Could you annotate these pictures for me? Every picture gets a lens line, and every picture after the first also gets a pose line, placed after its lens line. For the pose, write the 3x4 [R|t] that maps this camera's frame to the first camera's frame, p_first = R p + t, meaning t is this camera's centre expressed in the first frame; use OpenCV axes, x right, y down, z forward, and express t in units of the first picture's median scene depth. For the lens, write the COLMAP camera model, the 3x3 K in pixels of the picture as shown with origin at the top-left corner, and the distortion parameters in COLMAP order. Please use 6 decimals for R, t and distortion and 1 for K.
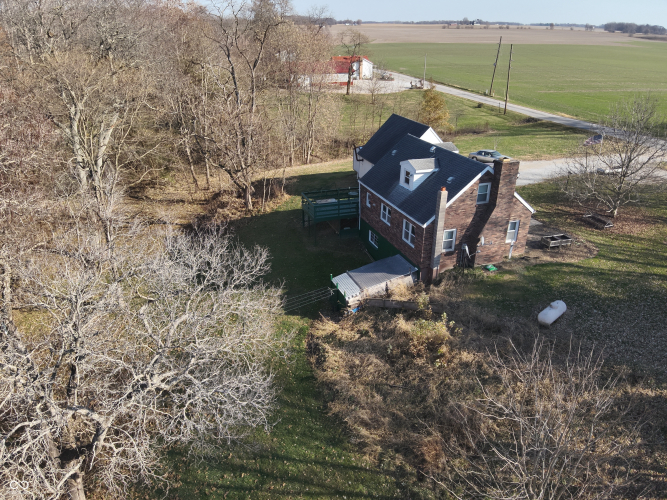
lens RADIAL K [[481.3, 0, 332.1], [0, 481.3, 252.8], [0, 0, 1]] dist [0.148602, -0.271105]
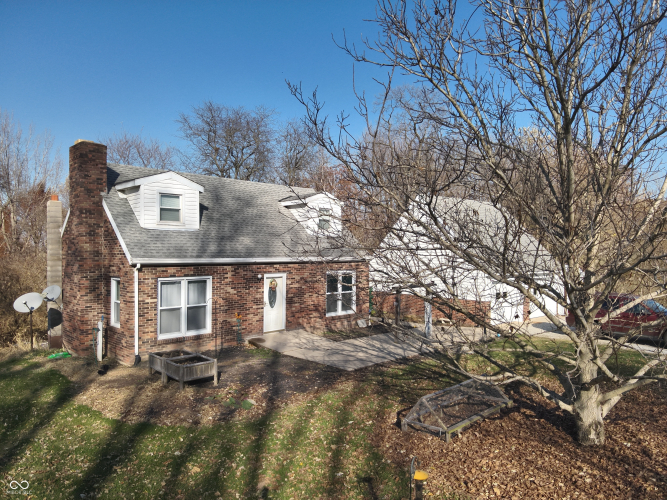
lens RADIAL K [[482.9, 0, 332.6], [0, 482.9, 252.8], [0, 0, 1]] dist [0.132791, -0.259310]
pose [[0.421092, 0.000858, -0.907018, 0.883396], [-0.380660, 0.907838, -0.175866, -0.082476], [0.823274, 0.419321, 0.382610, 0.981262]]
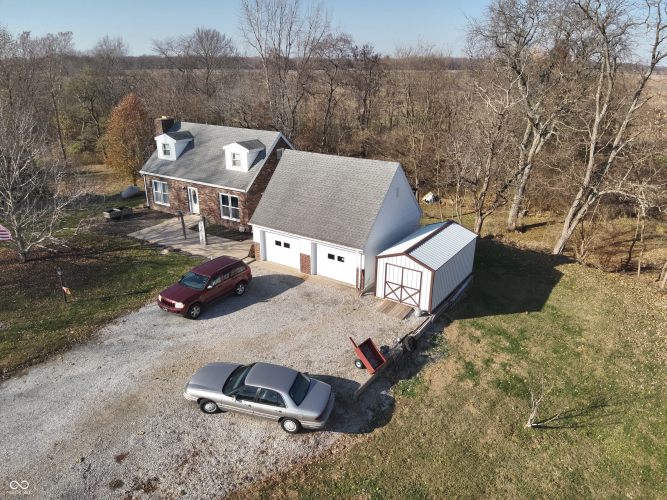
lens RADIAL K [[482.9, 0, 332.6], [0, 482.9, 252.8], [0, 0, 1]] dist [0.132791, -0.259310]
pose [[-0.781668, 0.220456, -0.583433, 0.783721], [-0.268462, 0.725425, 0.633788, -0.812320], [0.562959, 0.652042, -0.507857, 1.984829]]
